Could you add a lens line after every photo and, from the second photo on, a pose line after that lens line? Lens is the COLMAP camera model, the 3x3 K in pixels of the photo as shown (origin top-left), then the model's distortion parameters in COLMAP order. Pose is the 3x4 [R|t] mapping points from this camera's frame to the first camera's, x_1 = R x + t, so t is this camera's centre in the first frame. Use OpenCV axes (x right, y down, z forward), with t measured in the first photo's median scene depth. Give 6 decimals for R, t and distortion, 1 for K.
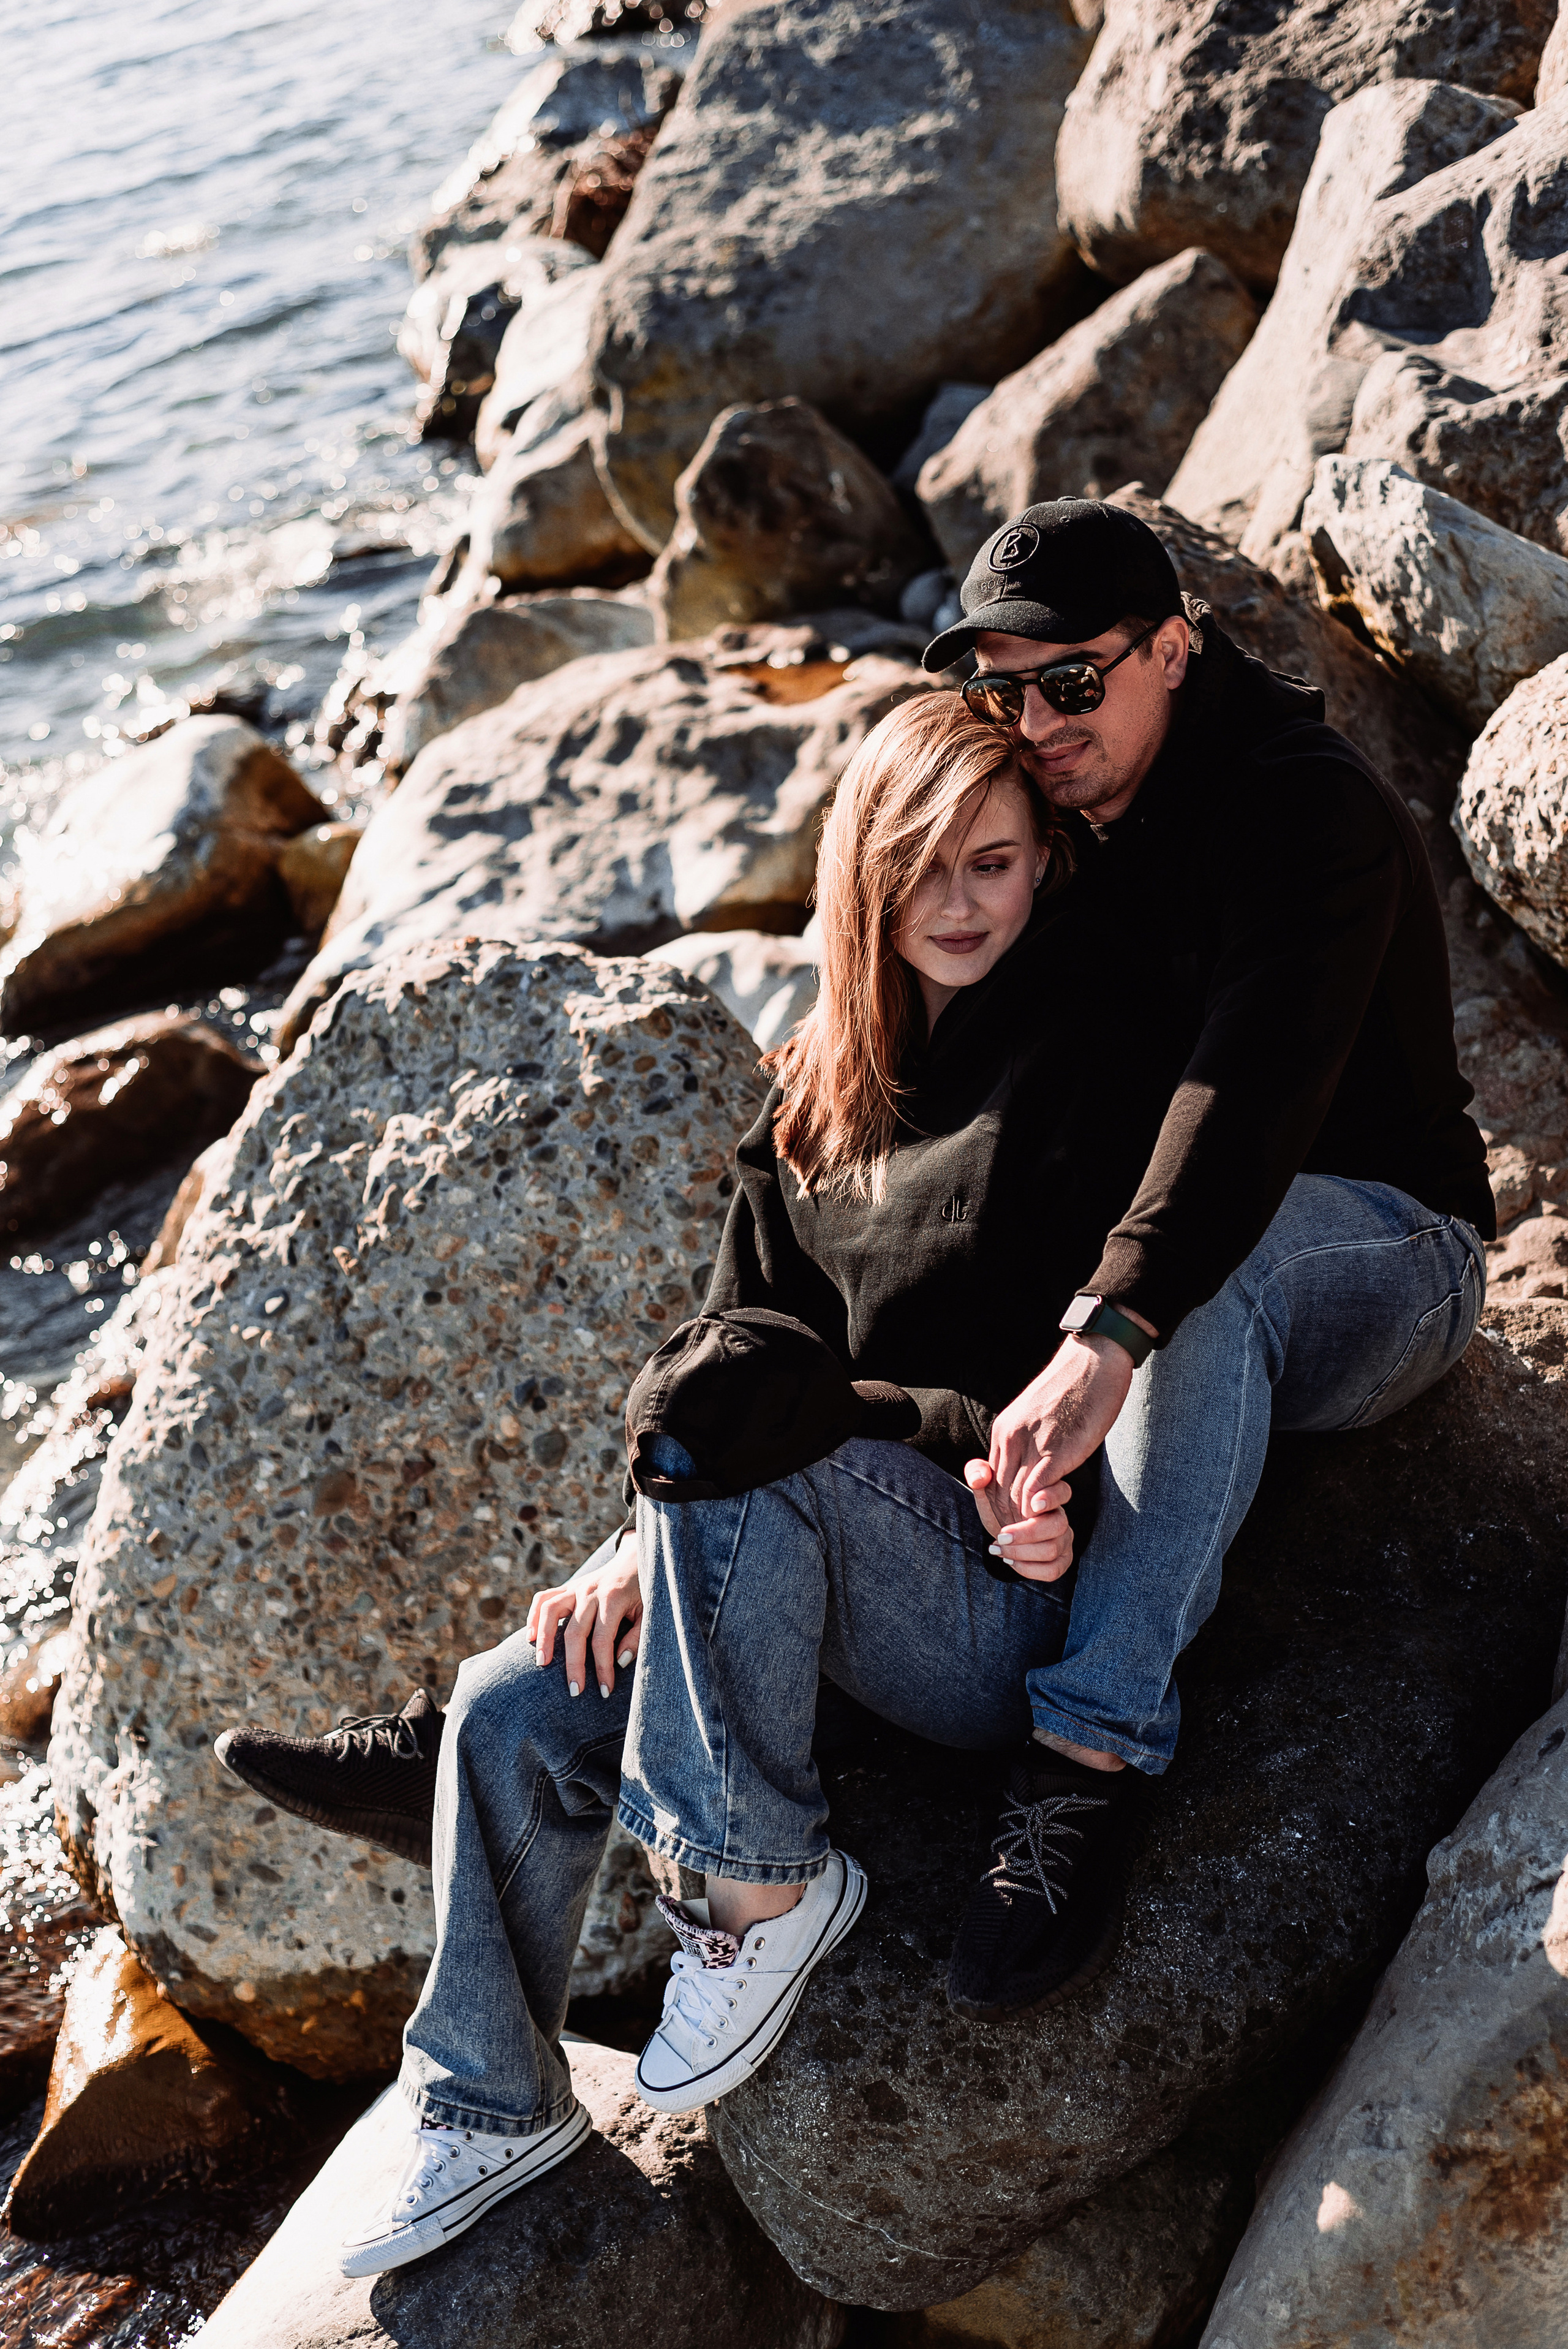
lens RADIAL K [[3343.0, 0, 771.4], [0, 3343.0, 1135.8], [0, 0, 1]] dist [-0.004296, 0.048878]
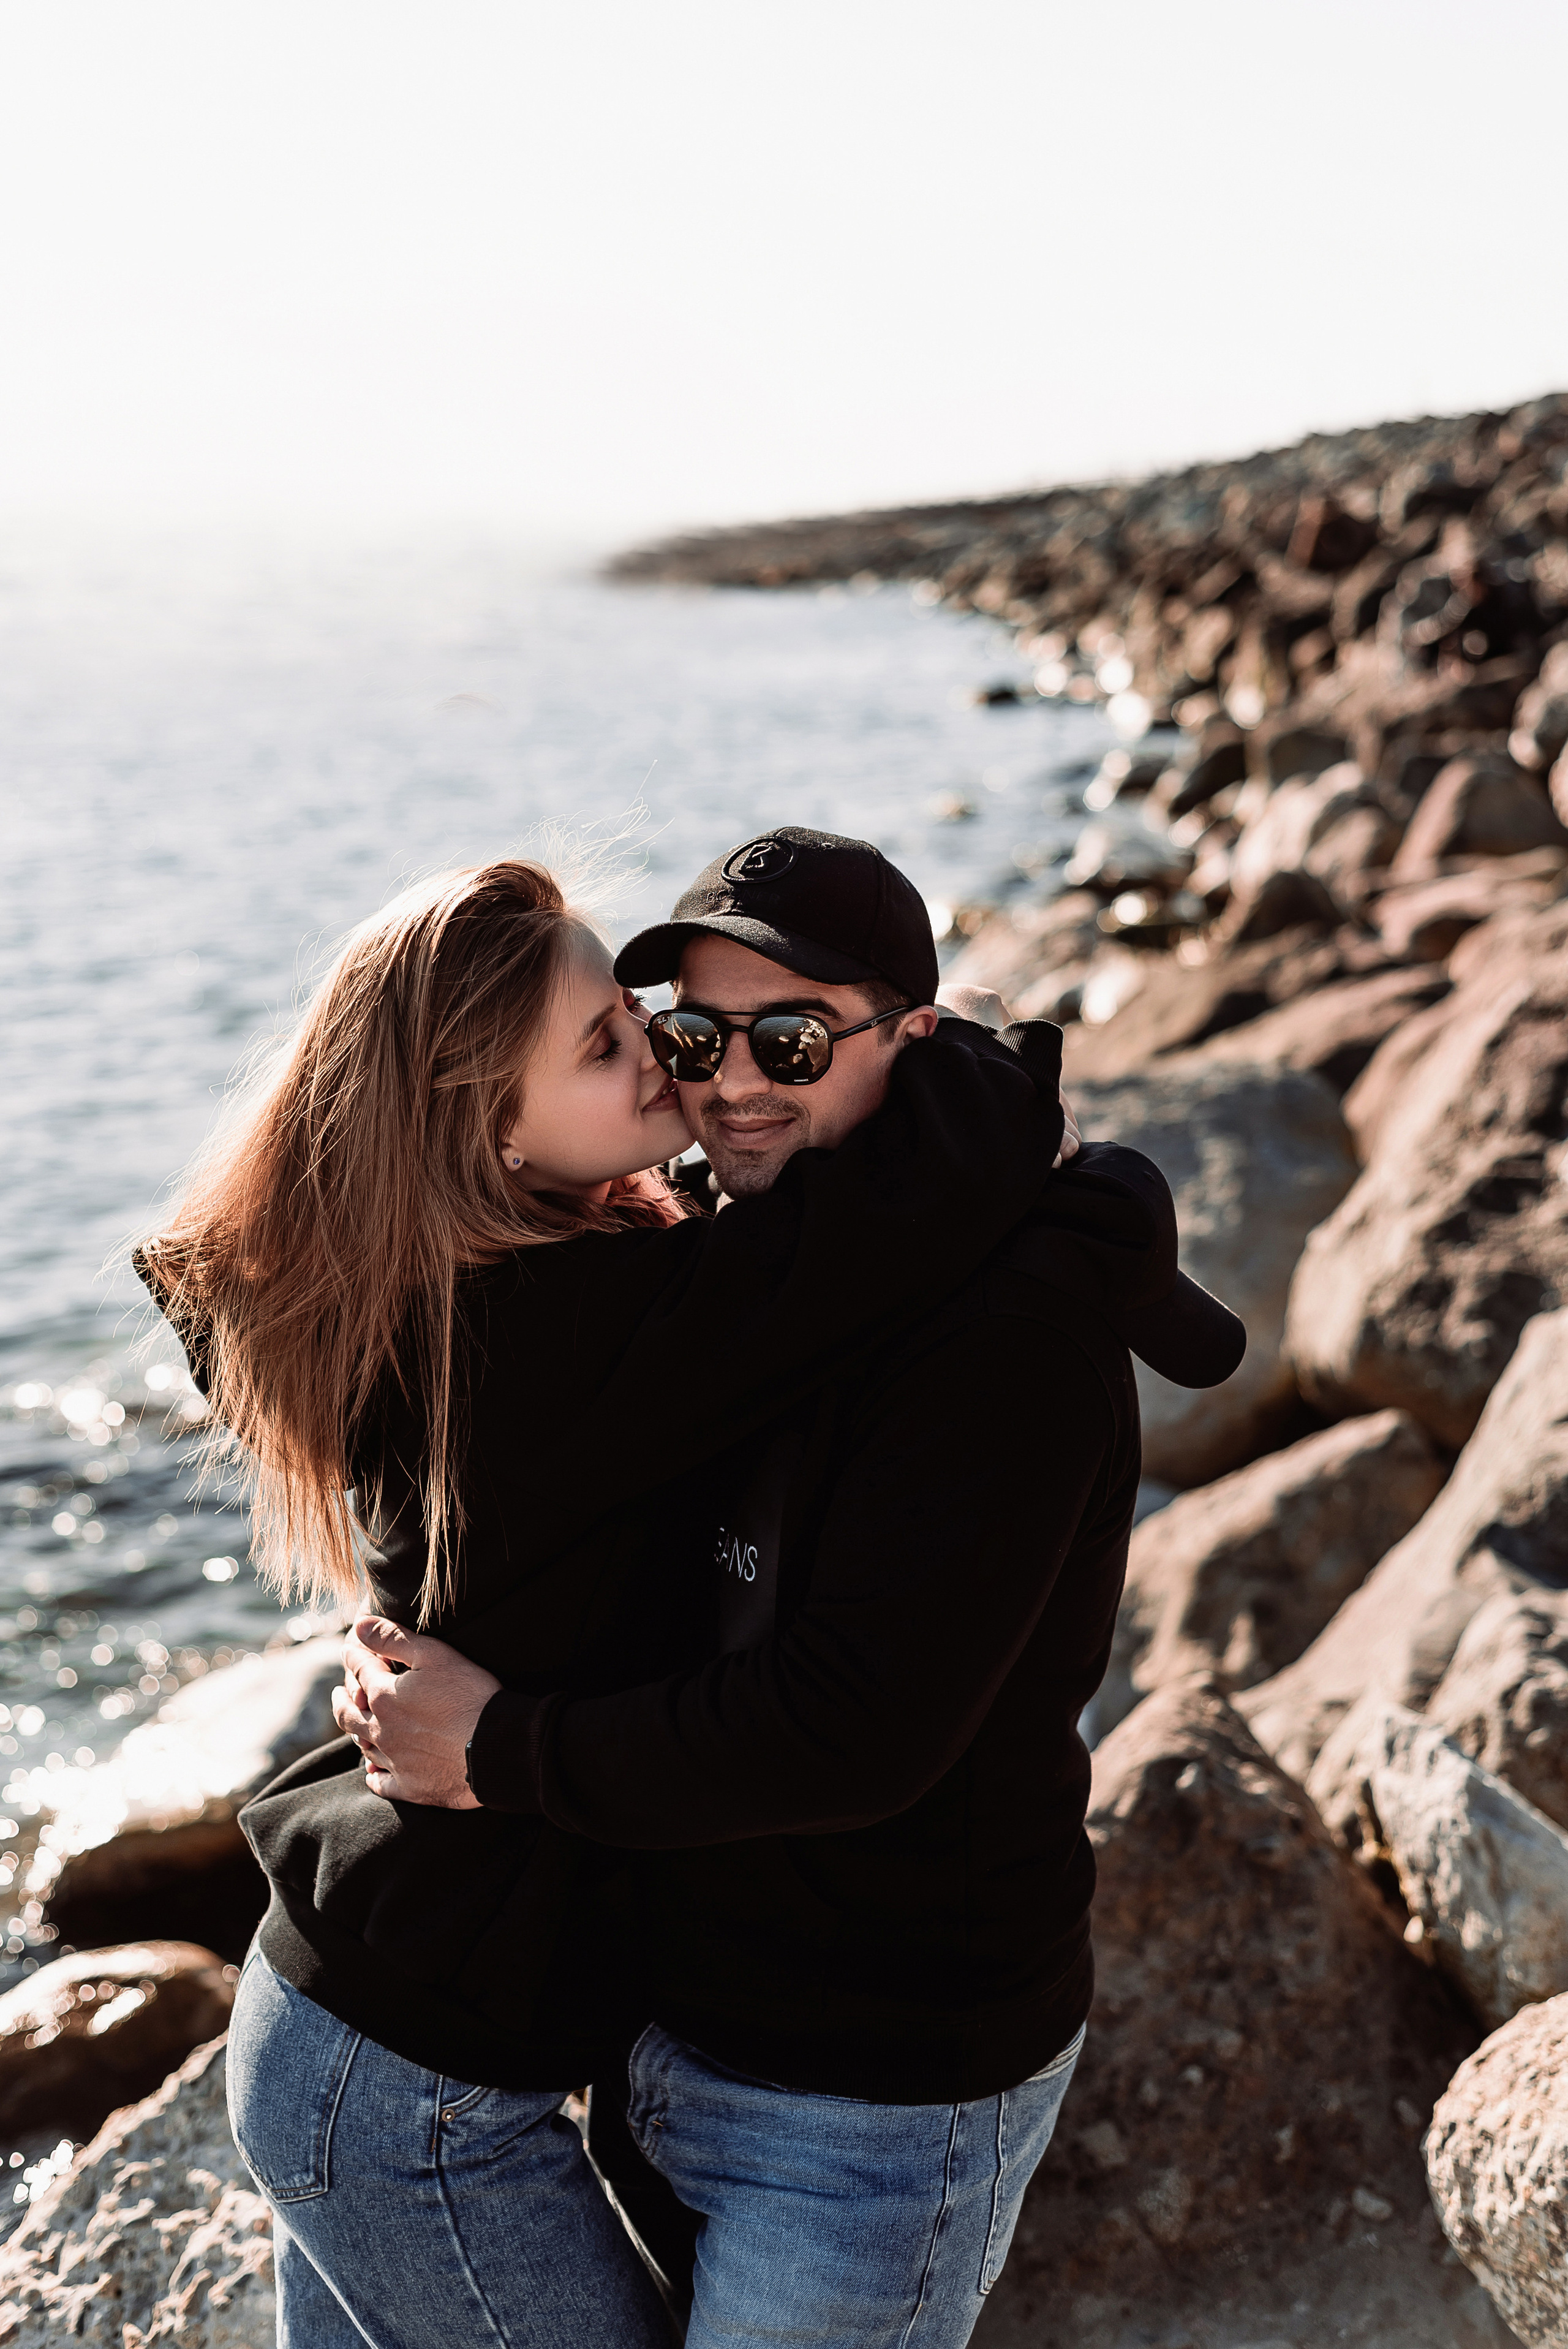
lens RADIAL K [[3343.0, 0, 771.4], [0, 3343.0, 1135.8], [0, 0, 1]] dist [-0.004296, 0.048878]
pose [[0.971553, 0.203825, -0.120581, 0.084754], [-0.229108, 0.937844, -0.260688, -0.073584], [0.059951, 0.280898, 0.957863, 0.038161]]
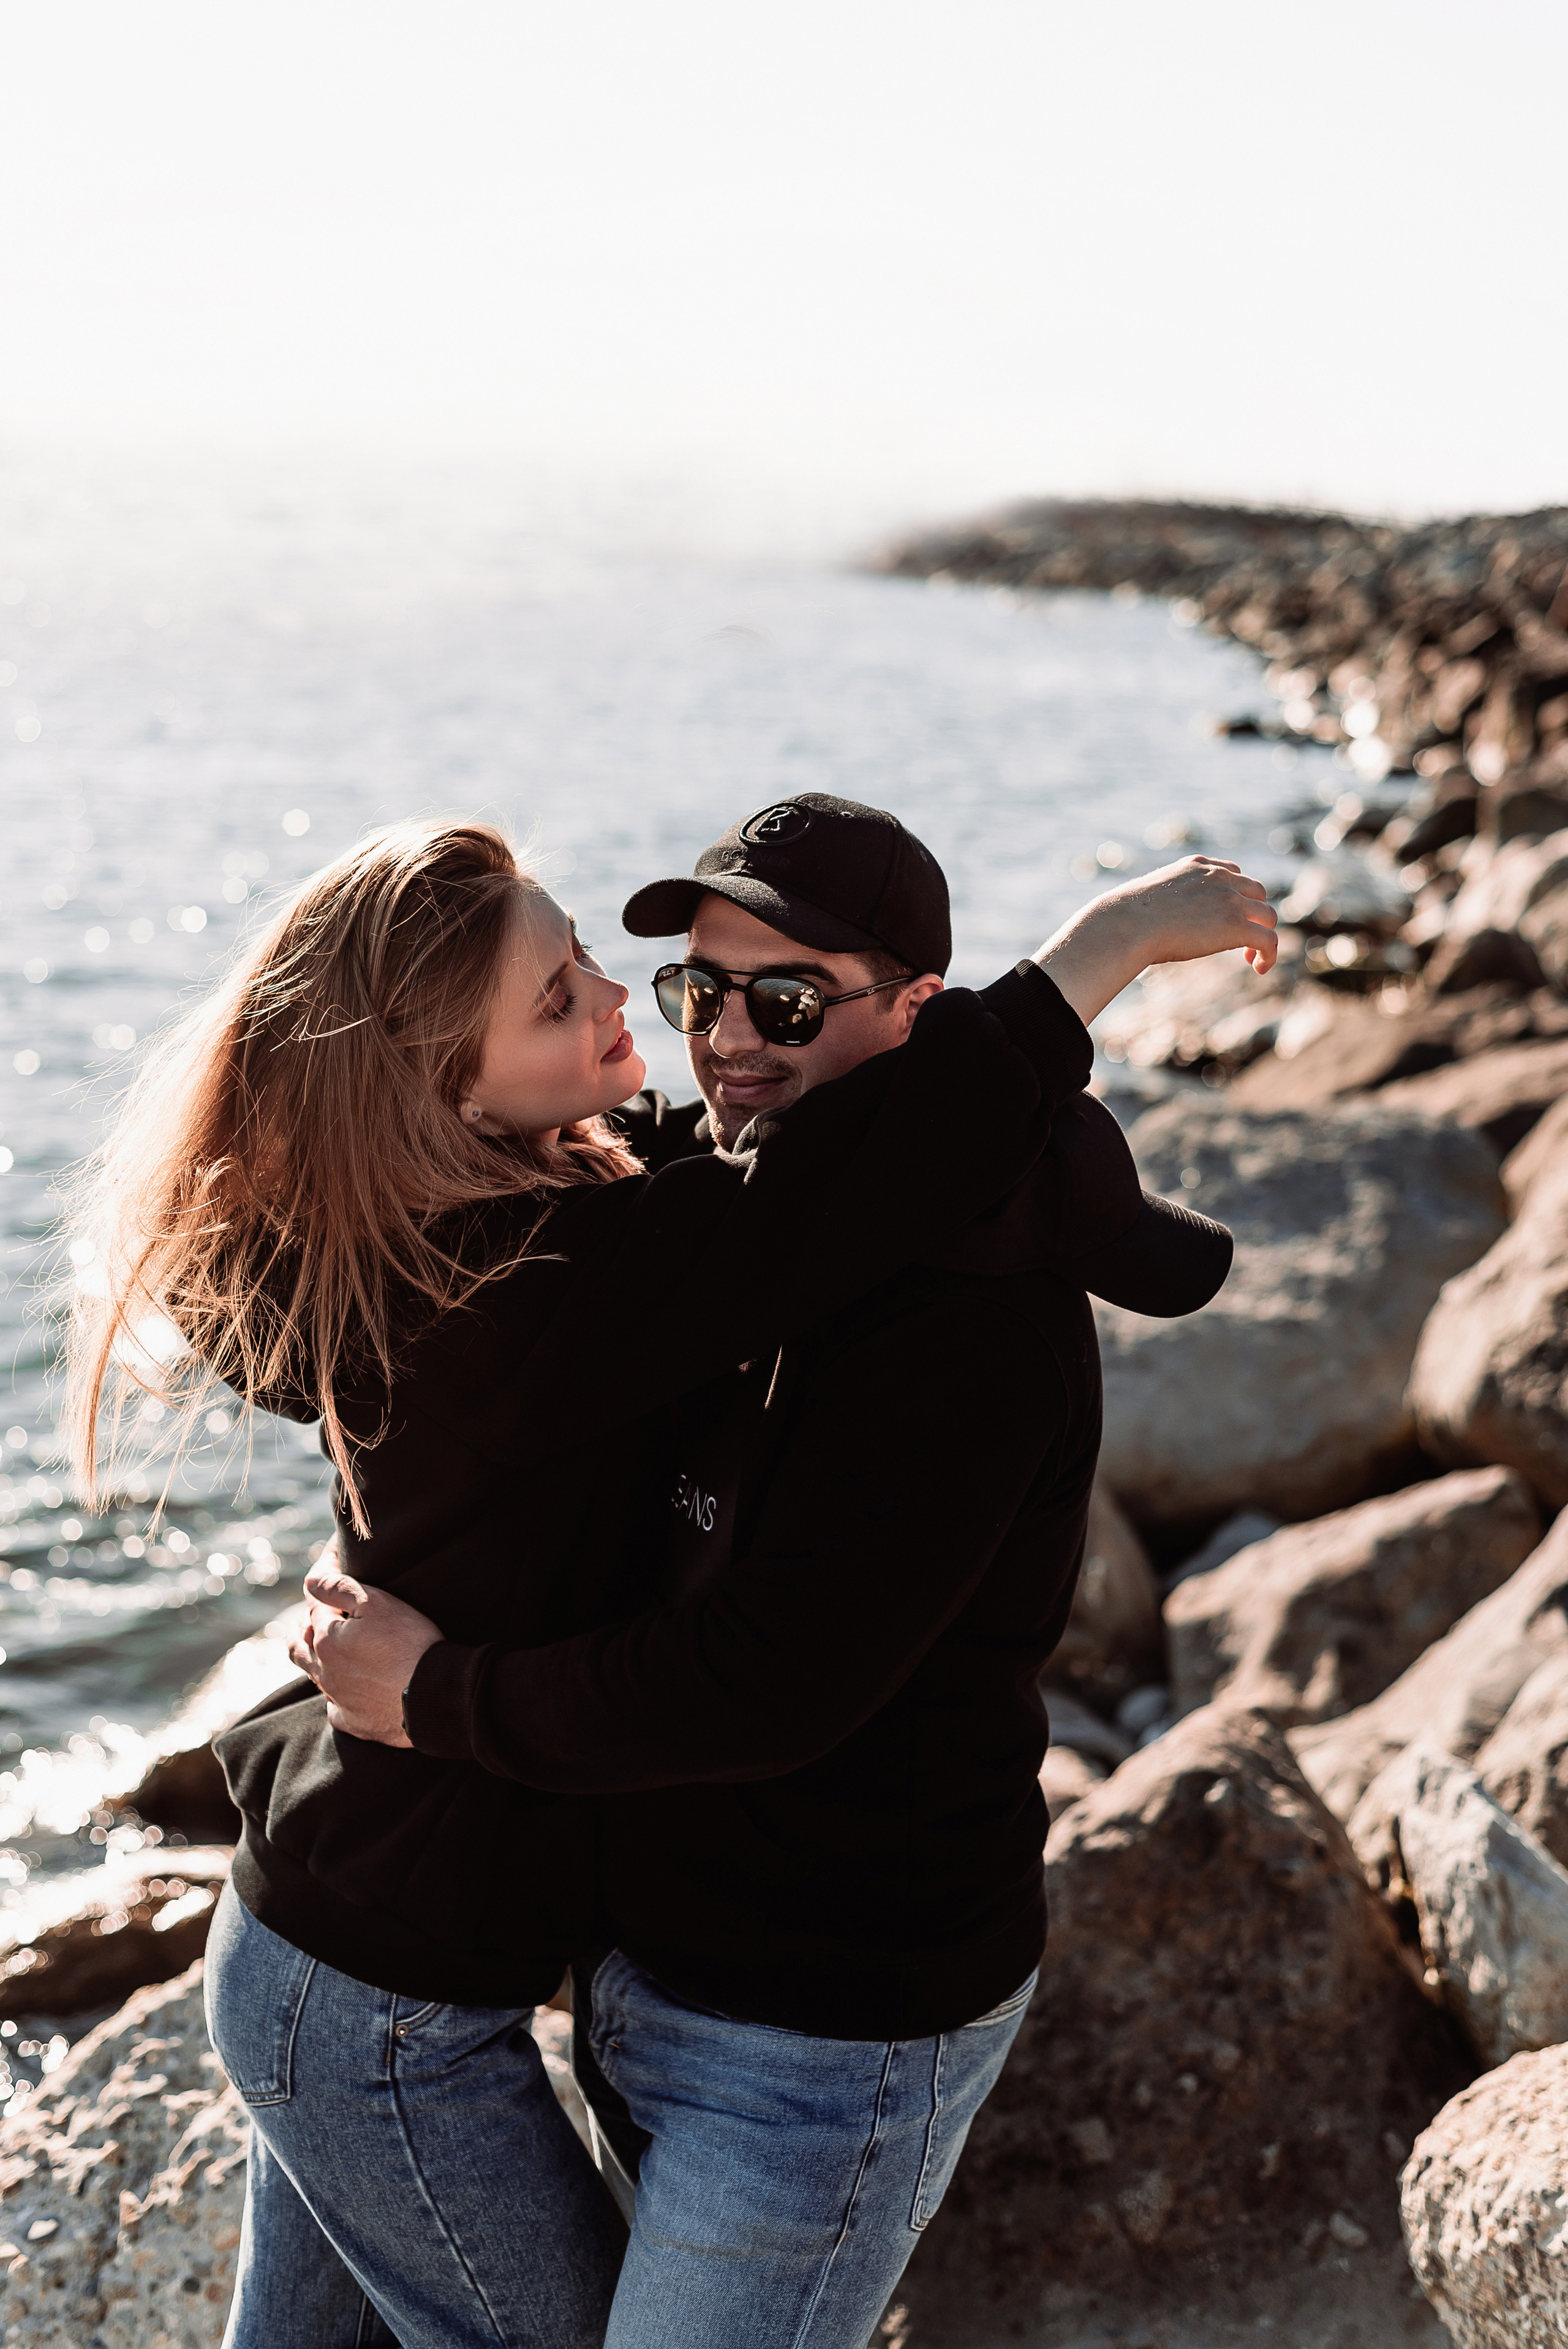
lens RADIAL K [[3344.6, 0, 783.7], [0, 3344.6, 1105.6], [0, 0, 1]] dist [0.001503, 0.014226]
pose [[0.935902, 0.304731, -0.176709, 0.117363], [-0.342301, 0.905173, -0.251977, -0.070388], [0.083167, 0.296313, 0.951463, 0.018161]]
